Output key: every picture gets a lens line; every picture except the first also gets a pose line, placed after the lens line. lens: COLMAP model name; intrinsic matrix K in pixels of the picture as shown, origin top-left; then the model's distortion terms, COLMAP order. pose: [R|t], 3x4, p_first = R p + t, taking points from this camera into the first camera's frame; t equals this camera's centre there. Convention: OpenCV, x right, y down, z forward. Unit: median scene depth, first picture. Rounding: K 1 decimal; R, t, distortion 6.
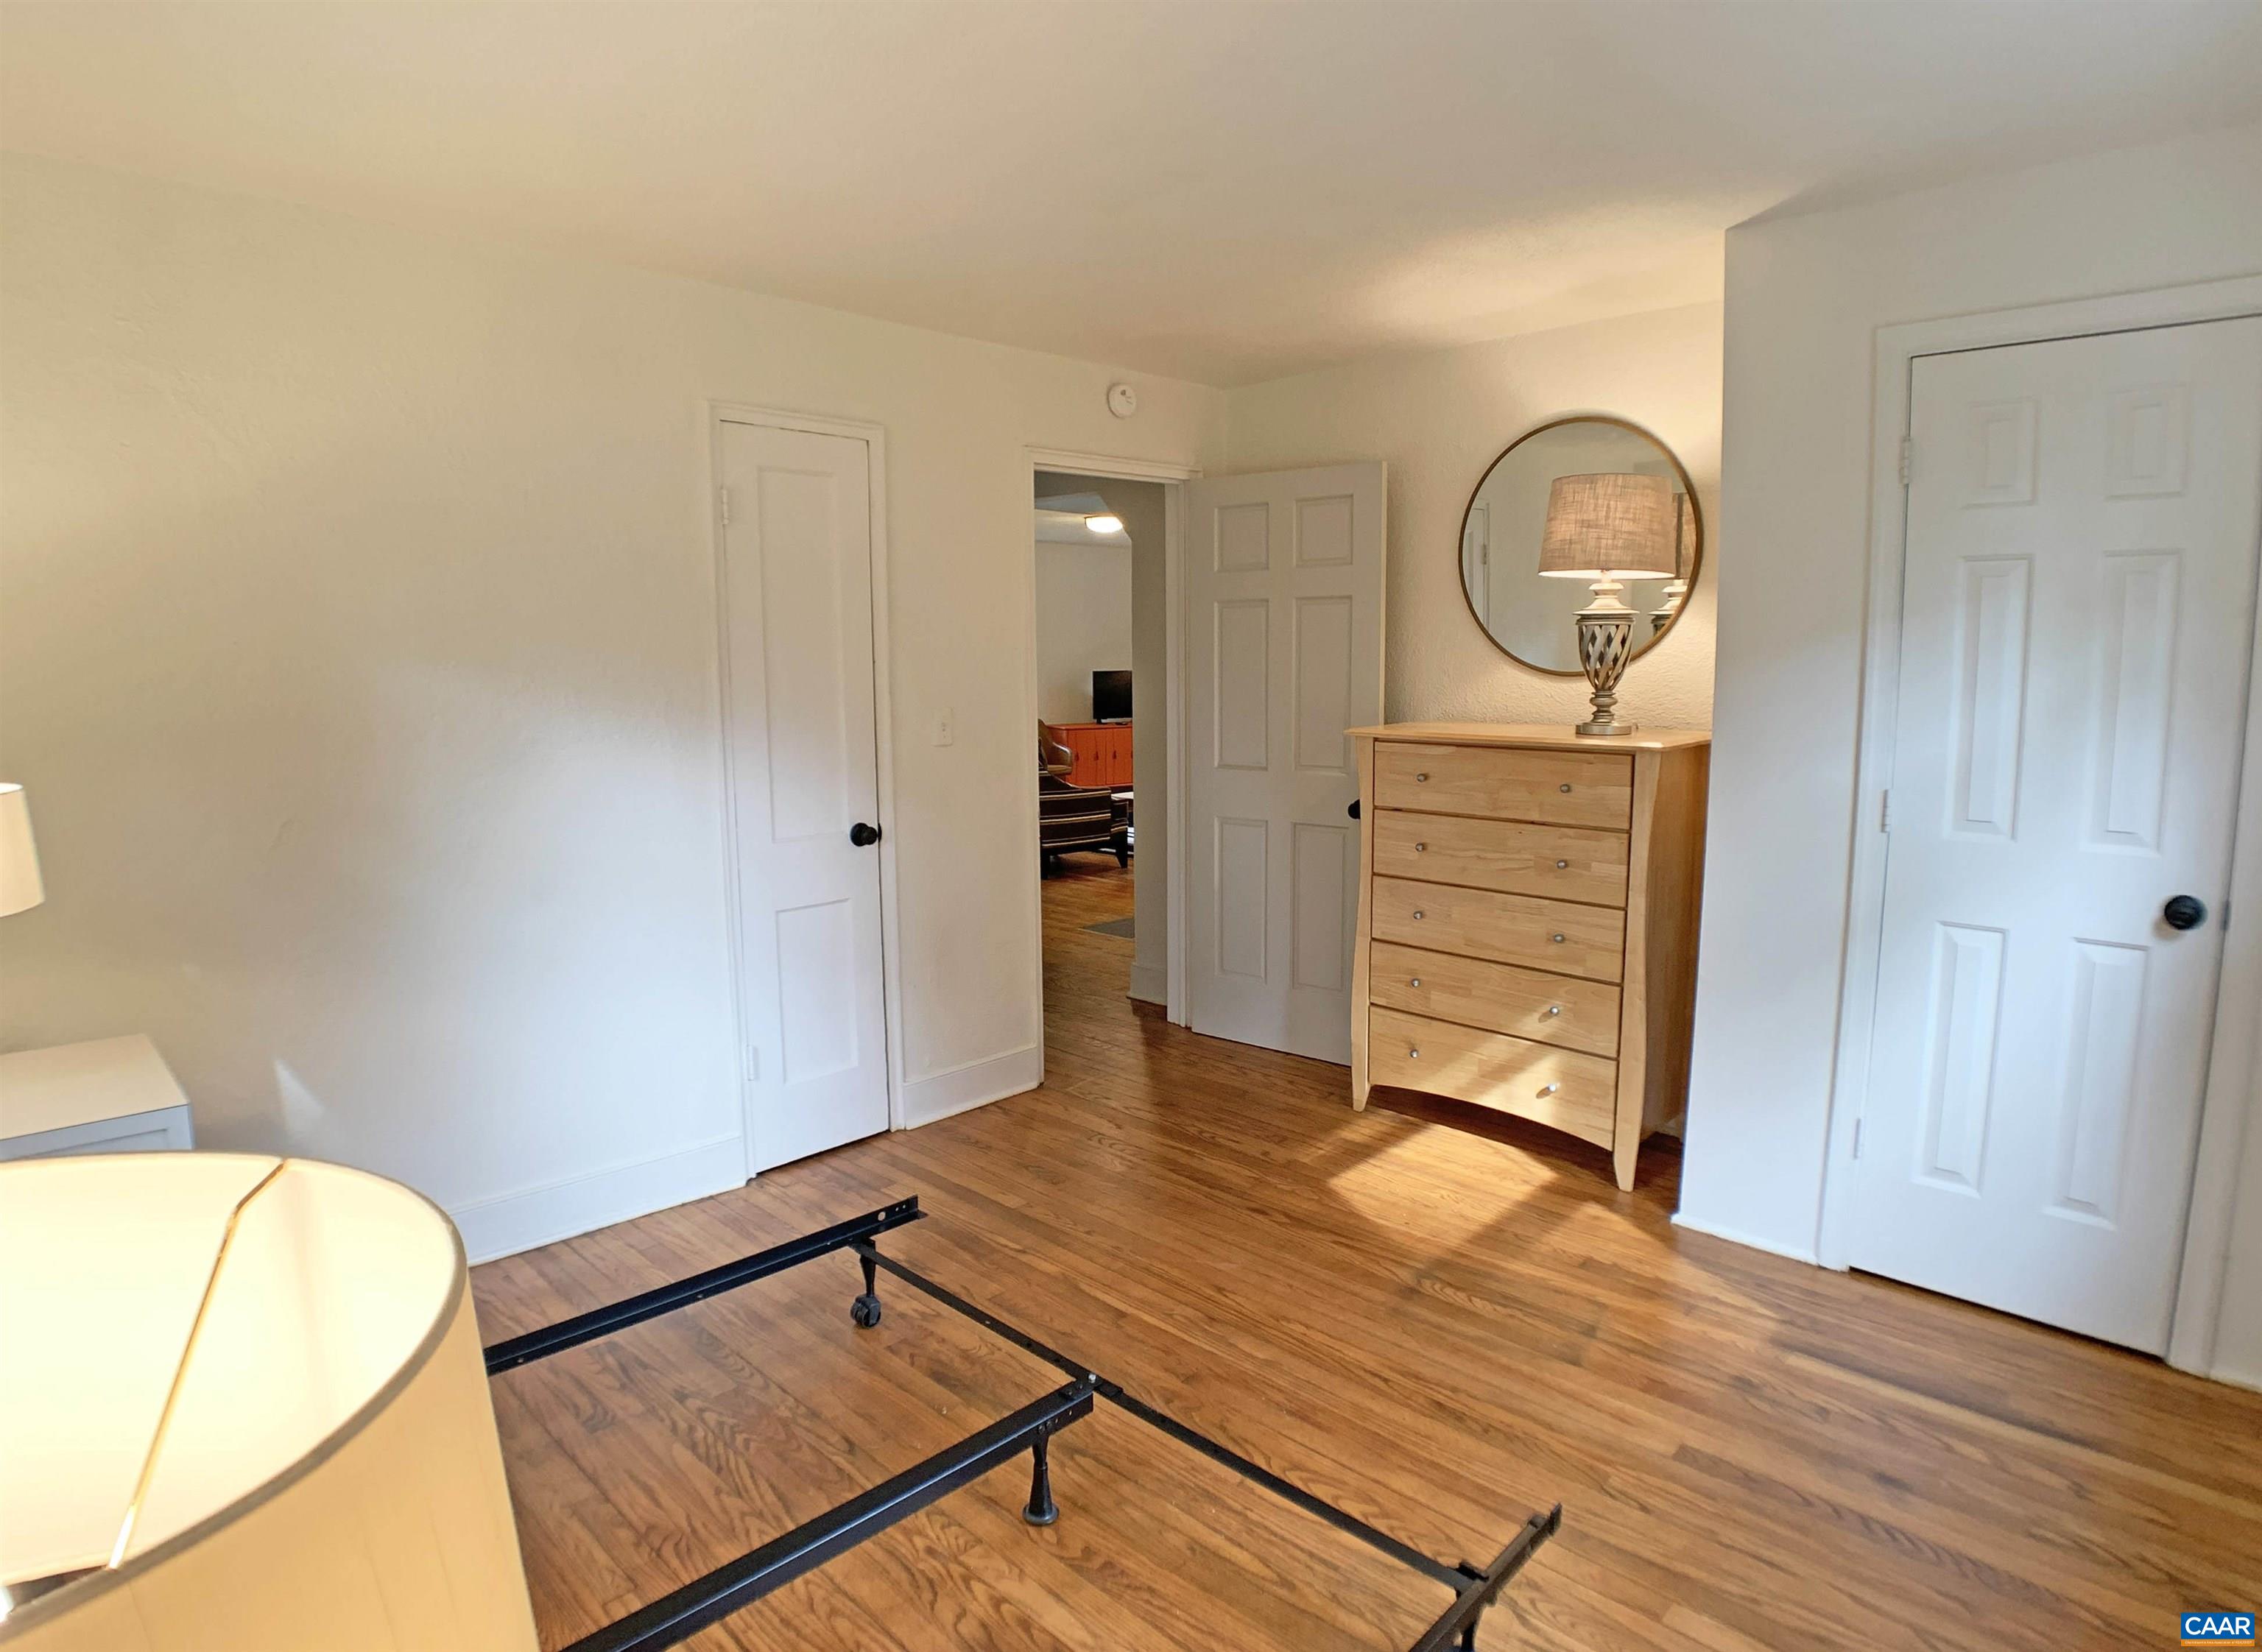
lens RADIAL K [[1267.6, 0, 1131.0], [0, 1267.6, 826.0], [0, 0, 1]] dist [-0.065478, 0.003522]
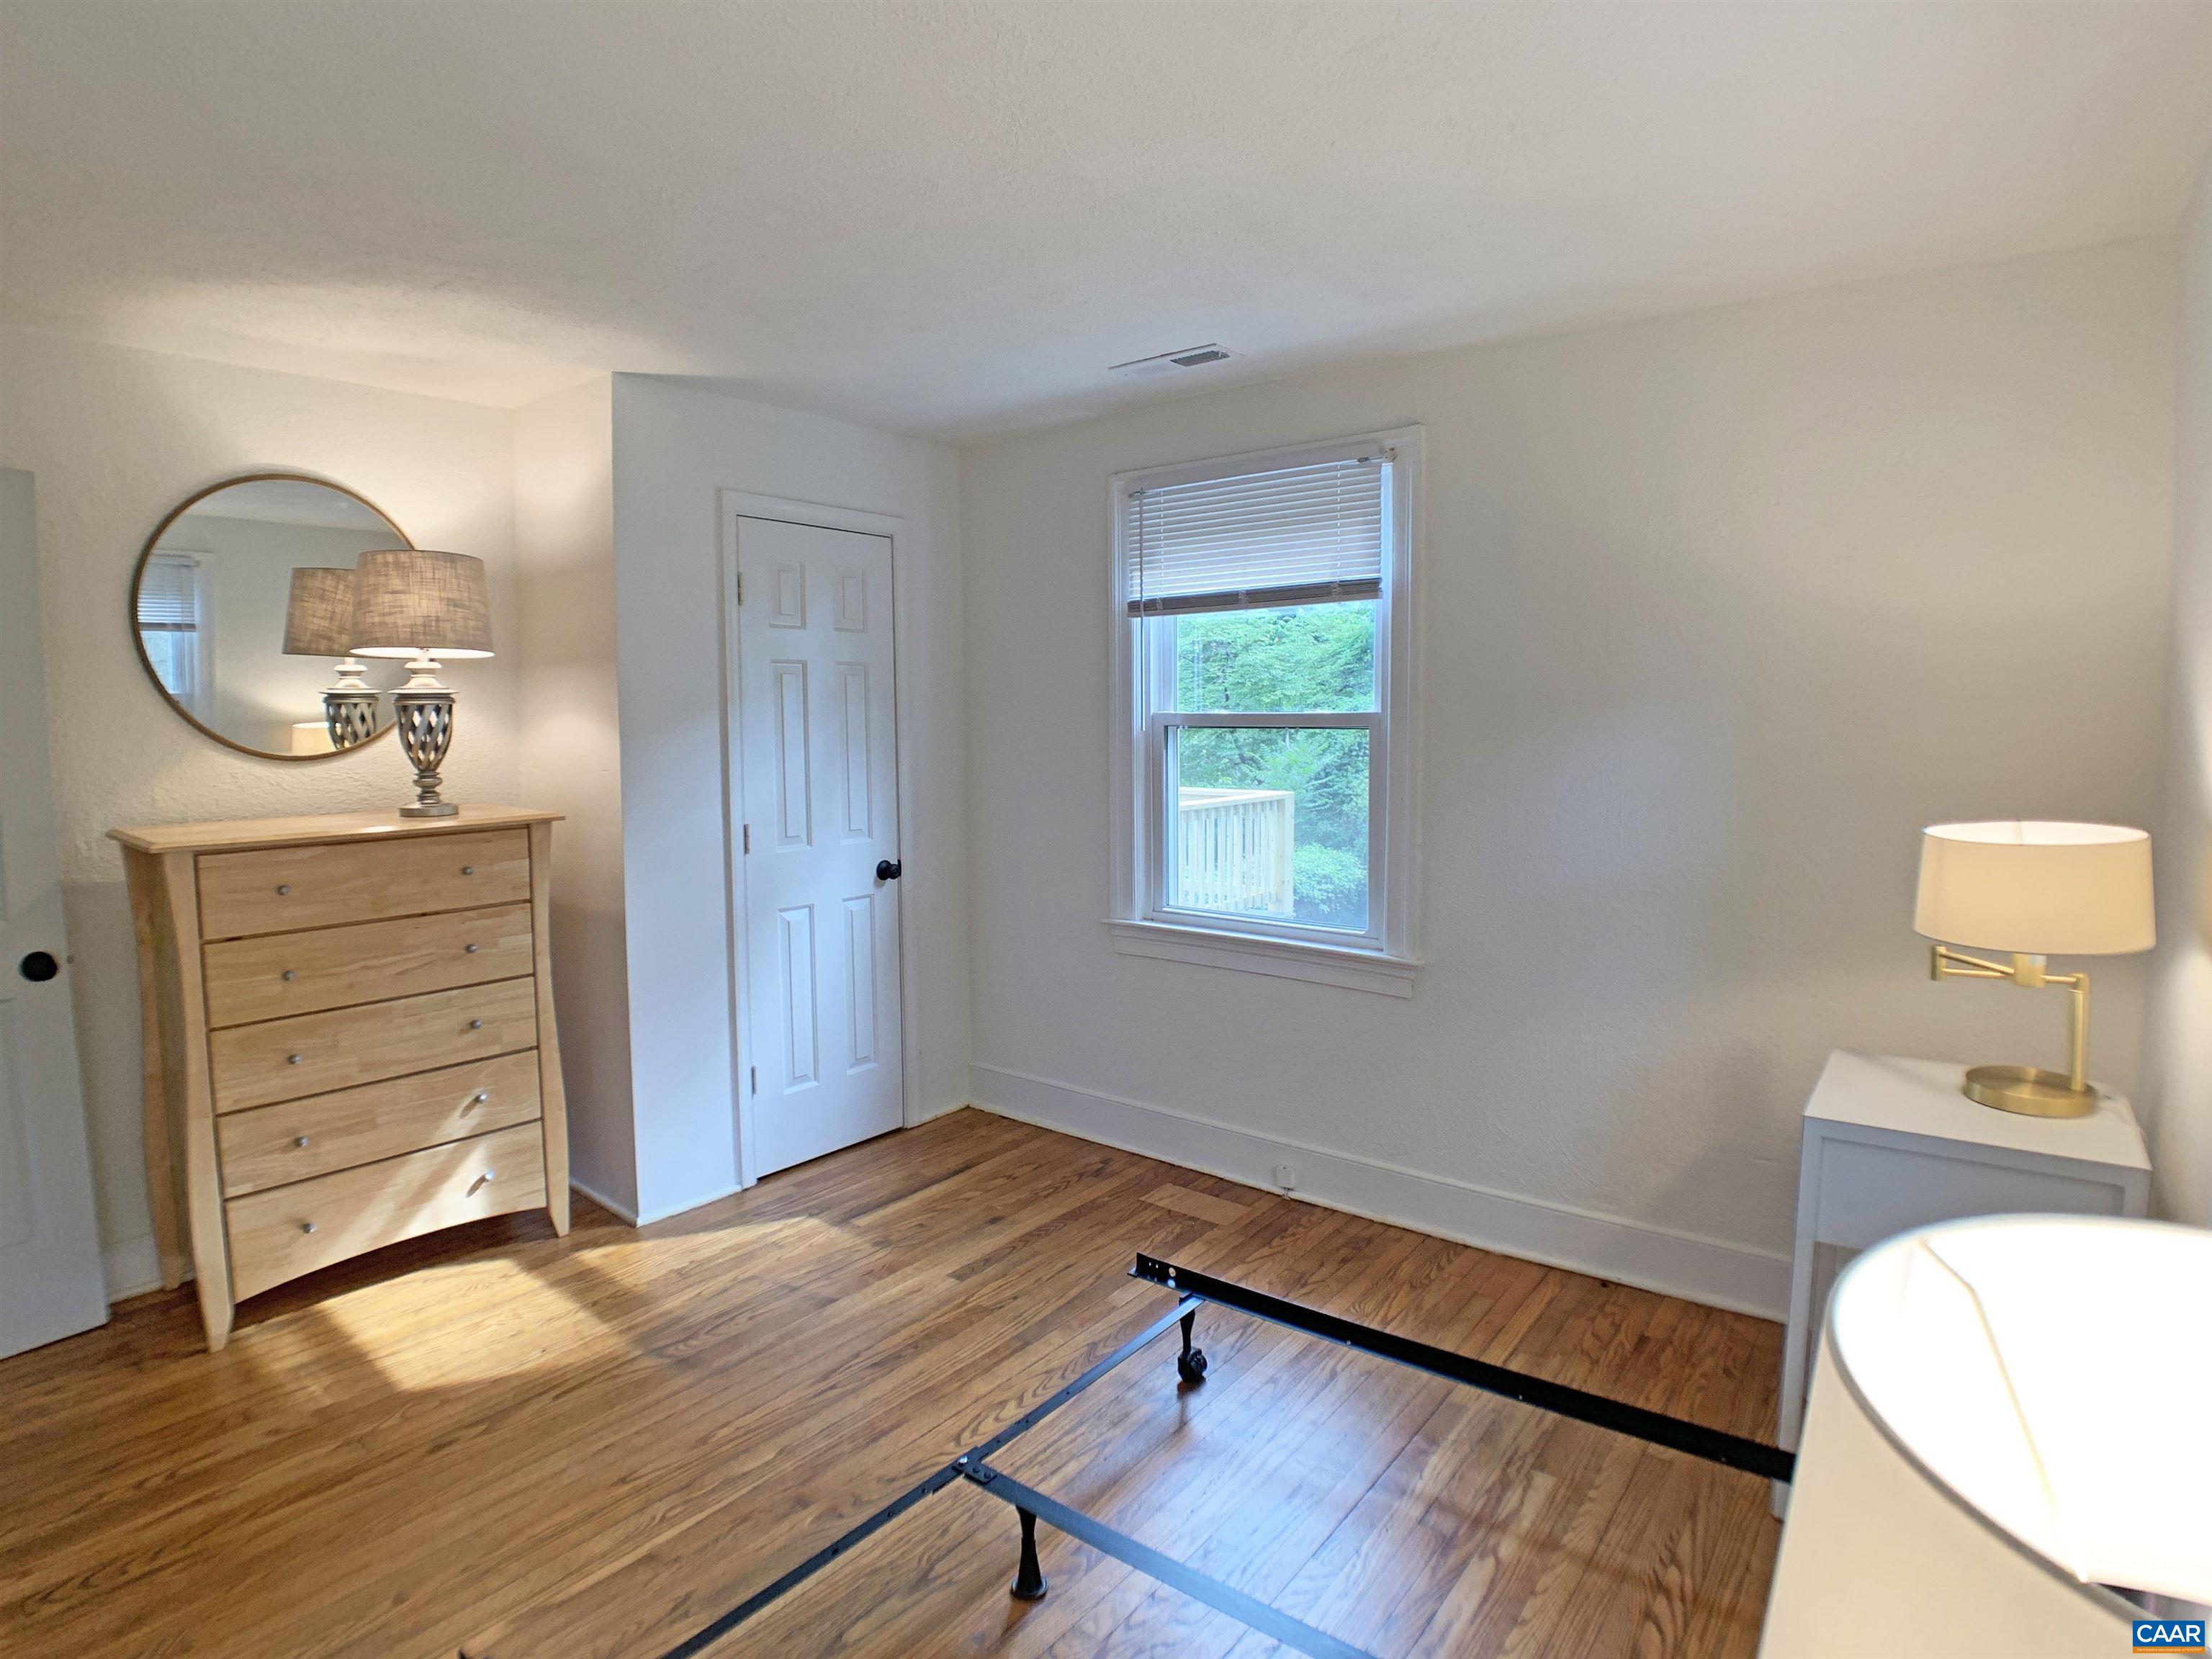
lens RADIAL K [[1180.0, 0, 1107.5], [0, 1180.0, 817.3], [0, 0, 1]] dist [-0.102768, 0.024358]
pose [[-0.113902, -0.080639, 0.990214, -0.597427], [0.143572, 0.984902, 0.096721, -0.086389], [-0.983063, 0.153184, -0.100604, 0.601640]]
